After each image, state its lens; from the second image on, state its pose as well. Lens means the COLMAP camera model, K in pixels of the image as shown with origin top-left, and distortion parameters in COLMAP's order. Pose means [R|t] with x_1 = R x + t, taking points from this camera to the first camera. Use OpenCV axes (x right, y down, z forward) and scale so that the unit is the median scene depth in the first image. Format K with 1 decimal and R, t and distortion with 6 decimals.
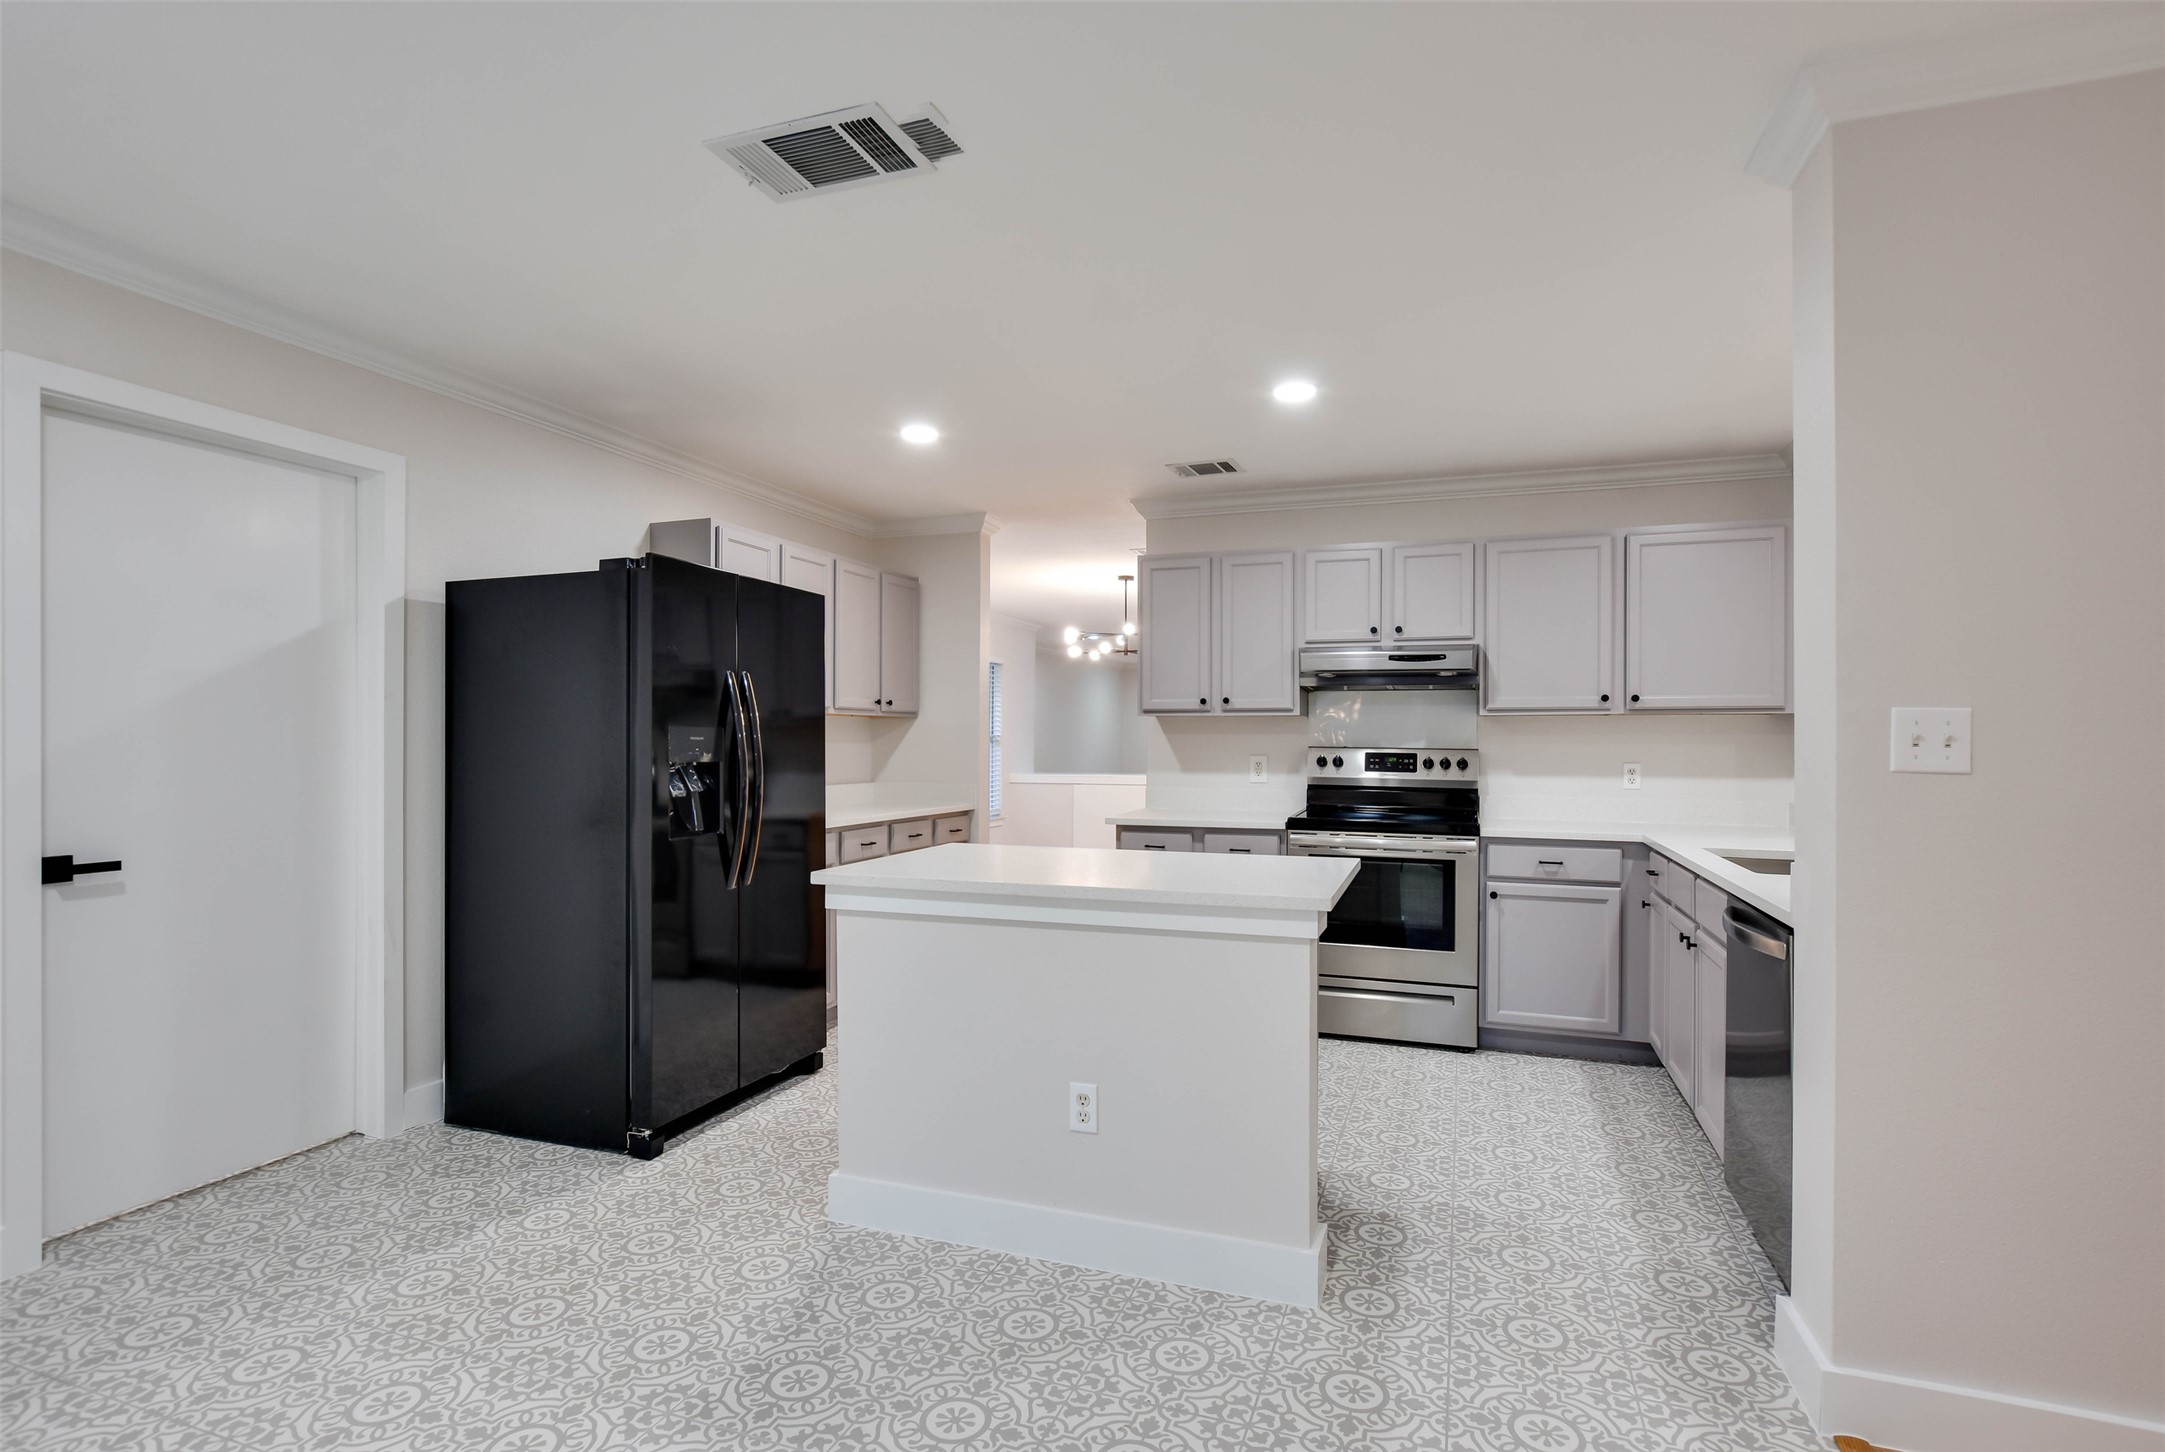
lens RADIAL K [[1031.8, 0, 1101.5], [0, 1031.8, 735.3], [0, 0, 1]] dist [-0.002447, 0.000555]
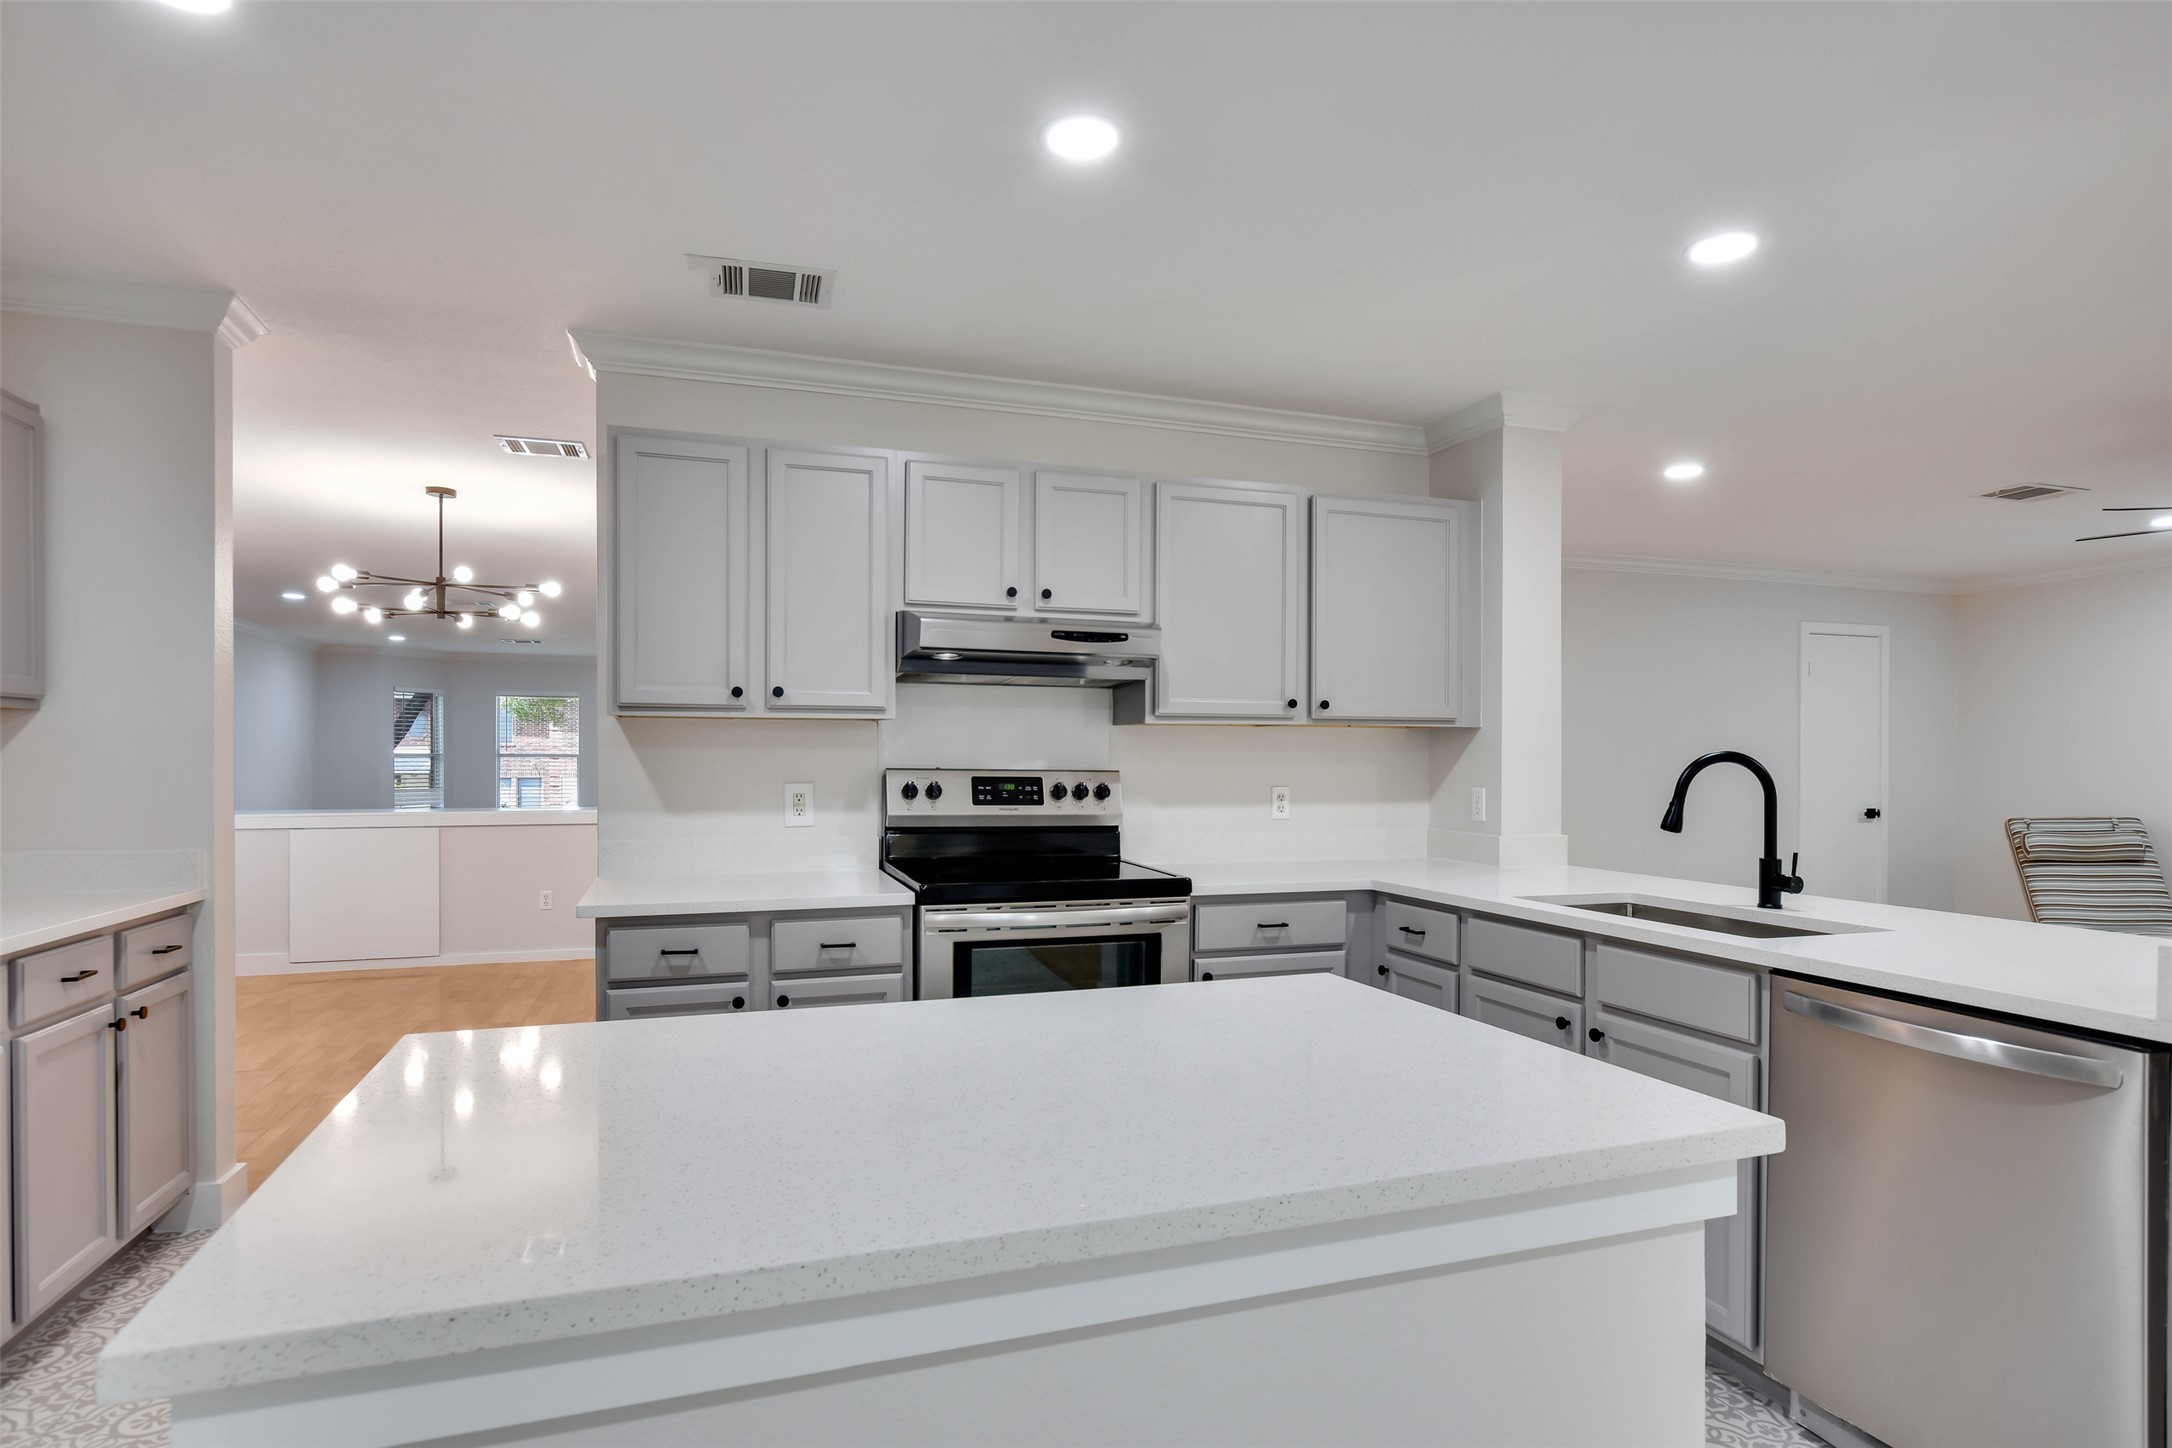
lens RADIAL K [[1141.0, 0, 1068.3], [0, 1141.0, 766.1], [0, 0, 1]] dist [-0.008585, 0.002135]
pose [[0.790419, -0.004095, 0.612553, -0.130393], [-0.002723, 0.999944, 0.010199, 0.001862], [-0.612561, -0.009730, 0.790363, 0.331274]]
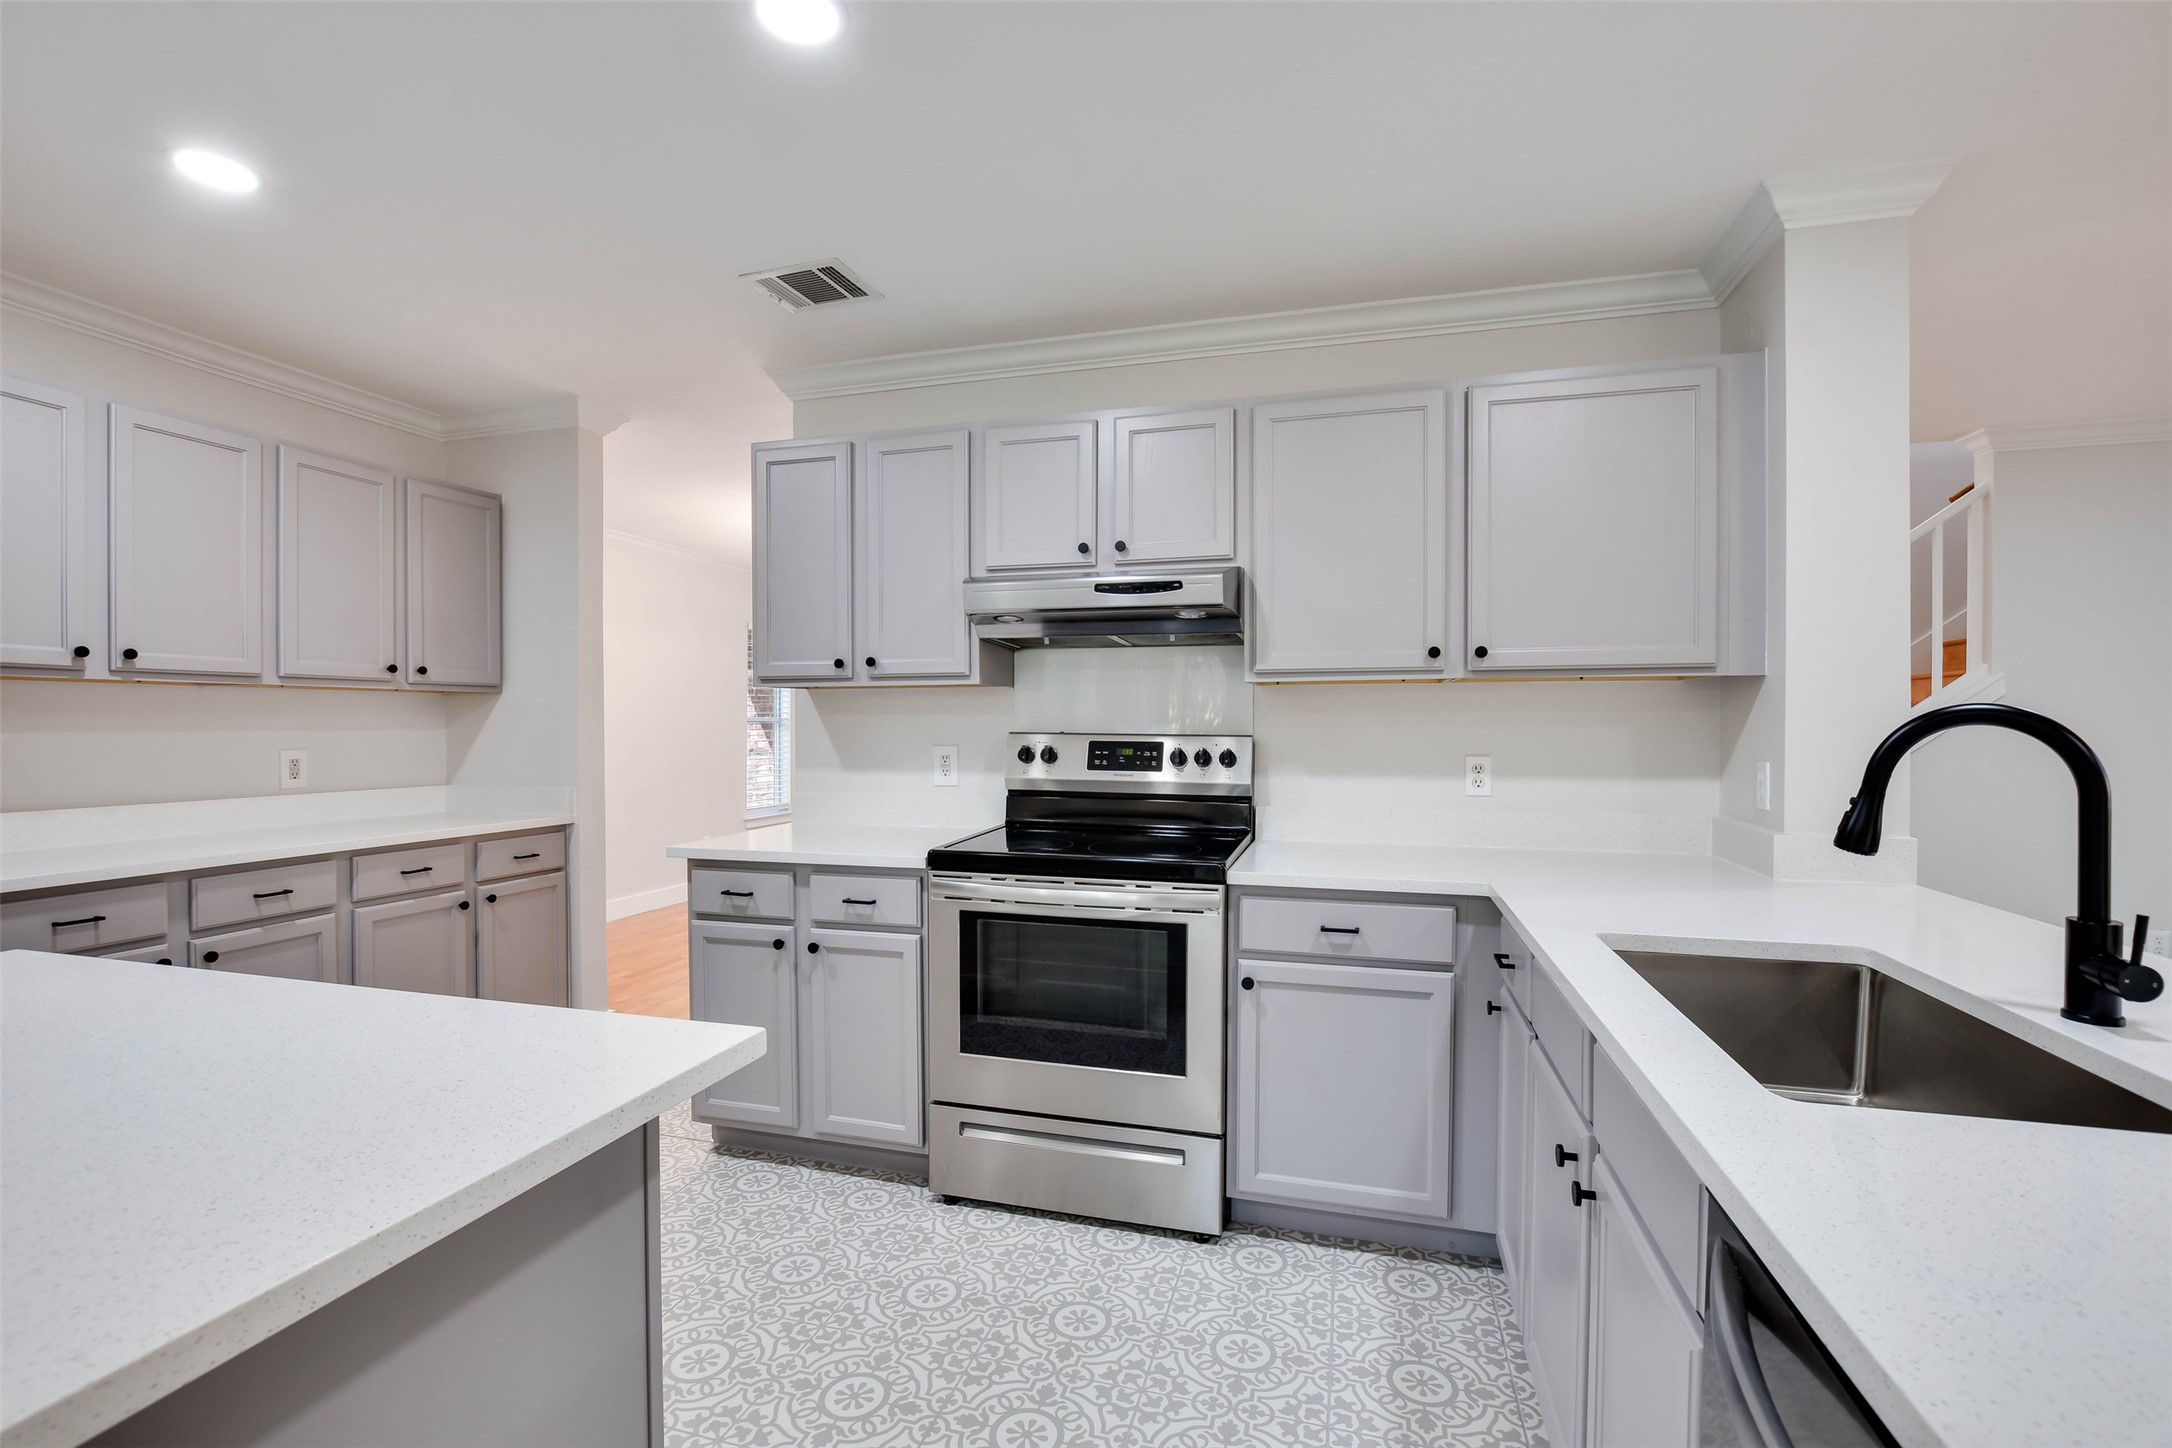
lens RADIAL K [[943.0, 0, 1094.0], [0, 943.0, 725.0], [0, 0, 1]] dist [-0.011055, 0.004025]
pose [[0.997942, -0.002495, 0.064073, 0.194062], [0.002241, 0.999989, 0.004040, 0.003613], [-0.064082, -0.003888, 0.997937, 0.351125]]
